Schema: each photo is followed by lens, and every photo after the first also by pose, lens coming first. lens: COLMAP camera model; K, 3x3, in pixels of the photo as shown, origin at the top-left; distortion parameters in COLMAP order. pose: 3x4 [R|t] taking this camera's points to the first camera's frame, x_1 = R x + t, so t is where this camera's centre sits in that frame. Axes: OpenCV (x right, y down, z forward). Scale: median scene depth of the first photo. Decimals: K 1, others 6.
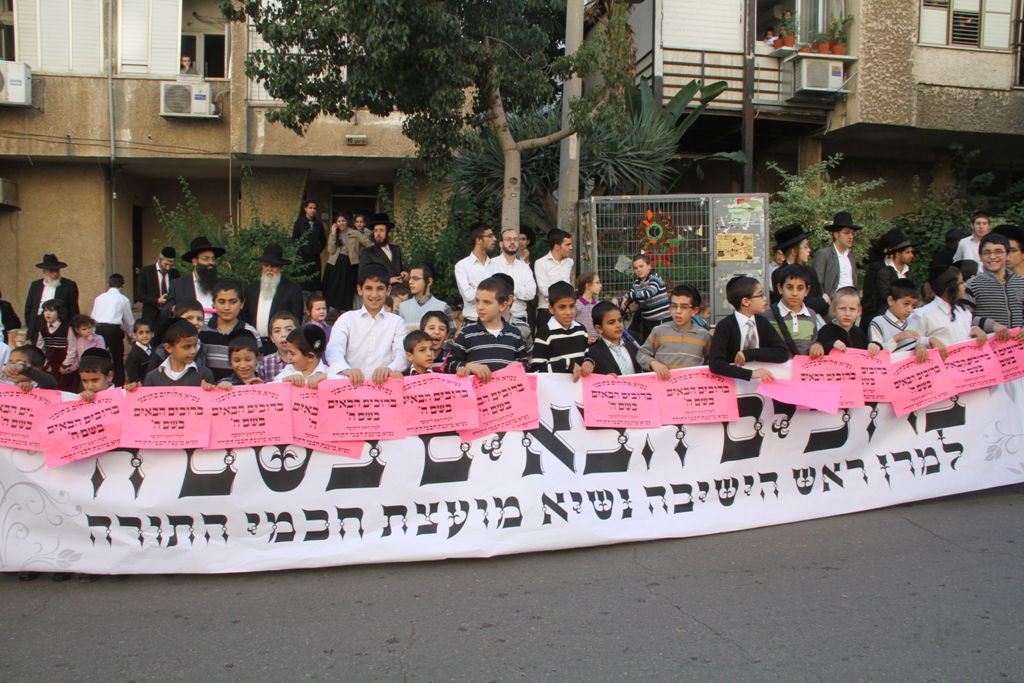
lens RADIAL K [[930.5, 0, 516.1], [0, 930.5, 320.4], [0, 0, 1]] dist [-0.159123, 0.180853]
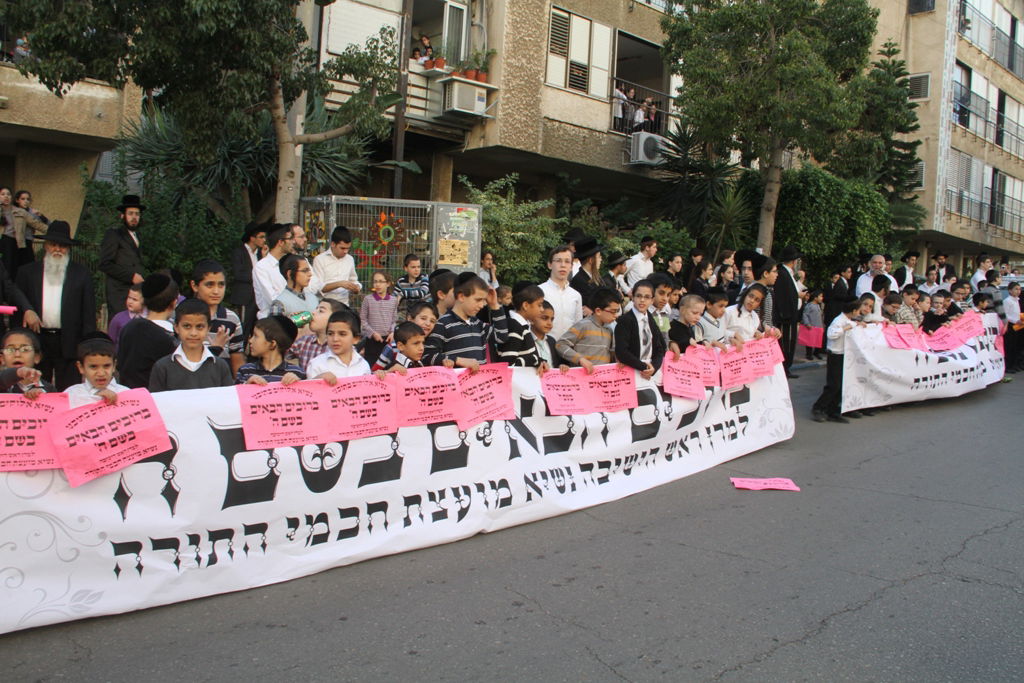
lens RADIAL K [[930.5, 0, 516.1], [0, 930.5, 320.4], [0, 0, 1]] dist [-0.159123, 0.180853]
pose [[0.827233, 0.014605, 0.561668, -0.539852], [-0.014645, 0.999883, -0.004432, 0.008523], [-0.561667, -0.004559, 0.827351, 0.084421]]
